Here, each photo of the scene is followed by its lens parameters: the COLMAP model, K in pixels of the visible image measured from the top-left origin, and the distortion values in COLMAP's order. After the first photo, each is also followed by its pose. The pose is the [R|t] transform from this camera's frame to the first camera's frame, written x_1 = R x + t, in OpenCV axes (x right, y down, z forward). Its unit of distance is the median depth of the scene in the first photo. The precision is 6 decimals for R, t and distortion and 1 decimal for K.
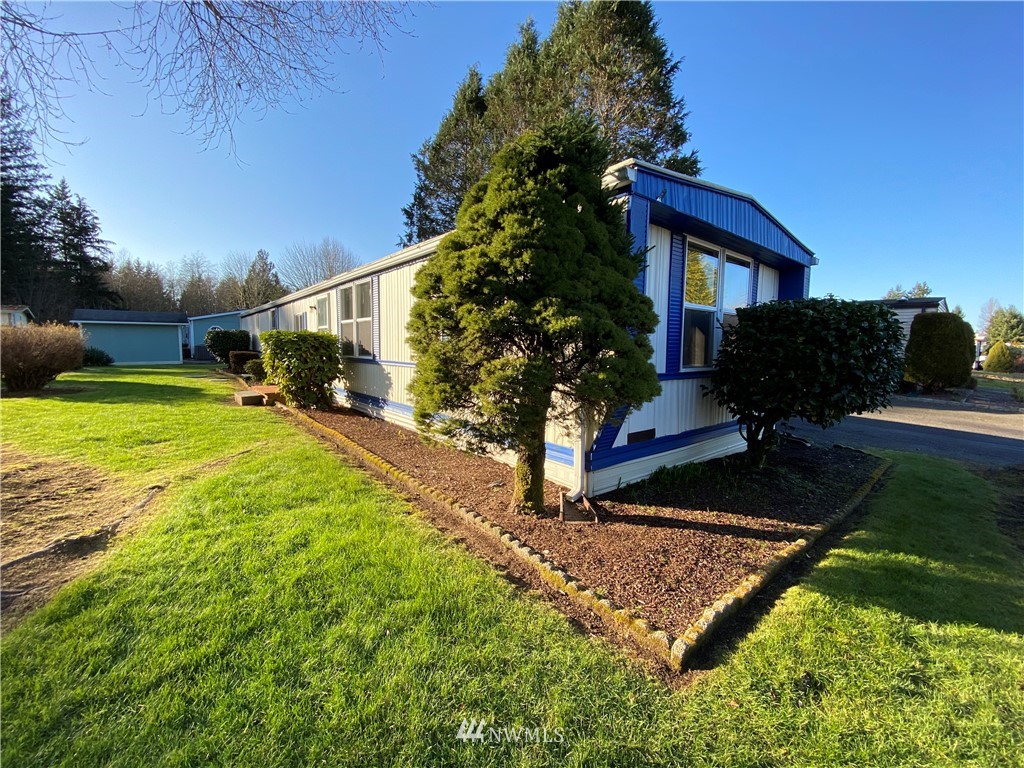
lens RADIAL K [[413.3, 0, 512.0], [0, 413.3, 384.0], [0, 0, 1]] dist [0.012217, -0.016640]
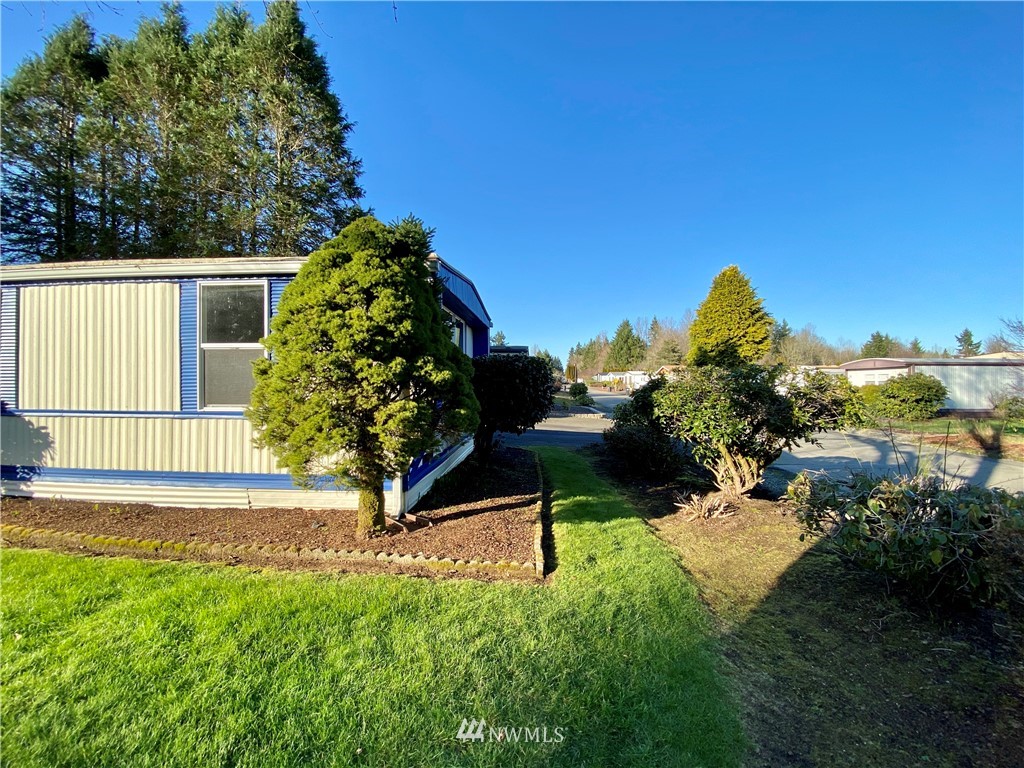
lens RADIAL K [[413.1, 0, 511.5], [0, 413.1, 382.4], [0, 0, 1]] dist [0.020028, -0.020780]
pose [[0.691744, -0.016619, 0.721952, -0.216570], [0.070944, 0.996463, -0.045037, -0.013140], [-0.718650, 0.082372, 0.690476, -0.041313]]
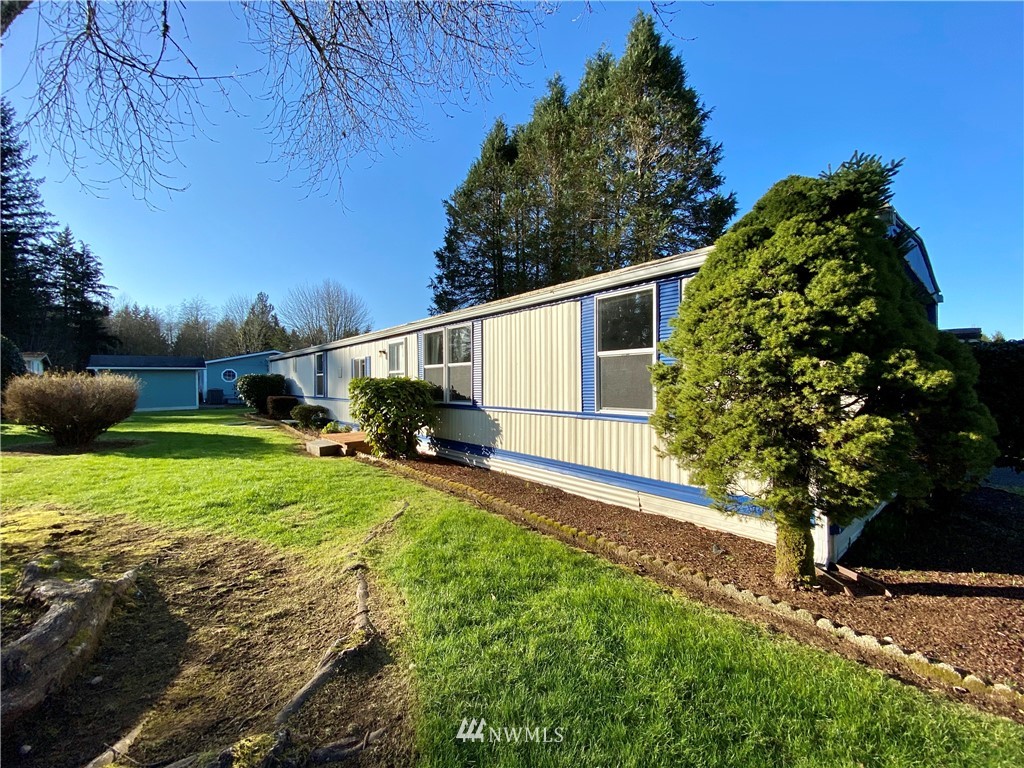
lens RADIAL K [[413.1, 0, 511.5], [0, 413.1, 382.4], [0, 0, 1]] dist [0.020028, -0.020780]
pose [[0.999619, -0.021665, 0.017130, -0.242262], [0.023100, 0.995797, -0.088622, -0.023867], [-0.015138, 0.088984, 0.995918, 0.037622]]
